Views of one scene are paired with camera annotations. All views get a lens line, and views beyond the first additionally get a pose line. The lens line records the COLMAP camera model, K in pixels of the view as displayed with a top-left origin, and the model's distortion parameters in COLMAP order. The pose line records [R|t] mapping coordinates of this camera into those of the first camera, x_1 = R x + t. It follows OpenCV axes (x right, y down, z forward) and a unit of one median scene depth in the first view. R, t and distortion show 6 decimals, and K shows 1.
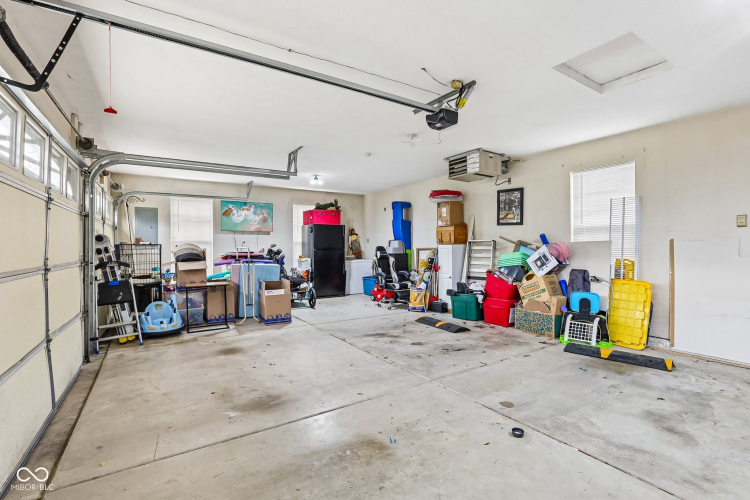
lens RADIAL K [[348.7, 0, 375.0], [0, 348.7, 250.0], [0, 0, 1]] dist [-0.052427, 0.014031]
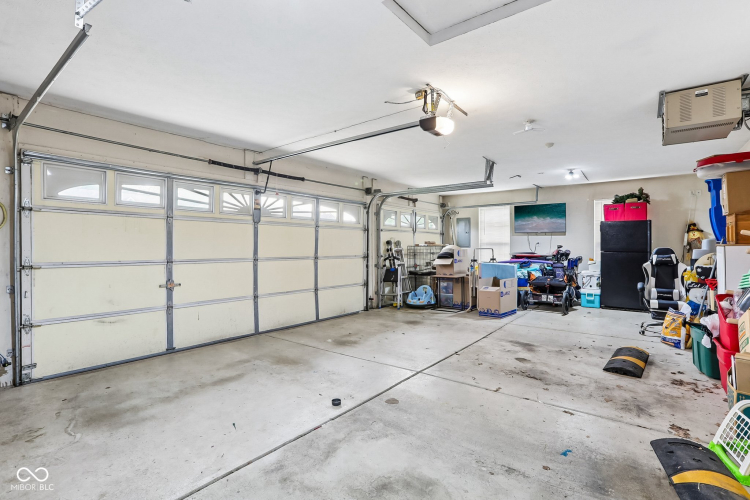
lens RADIAL K [[348.7, 0, 375.0], [0, 348.7, 250.0], [0, 0, 1]] dist [-0.052427, 0.014031]
pose [[0.330180, 0.012489, -0.943835, 0.834913], [-0.008786, 0.999910, 0.010158, -0.014774], [0.943877, 0.004939, 0.330260, 0.365318]]
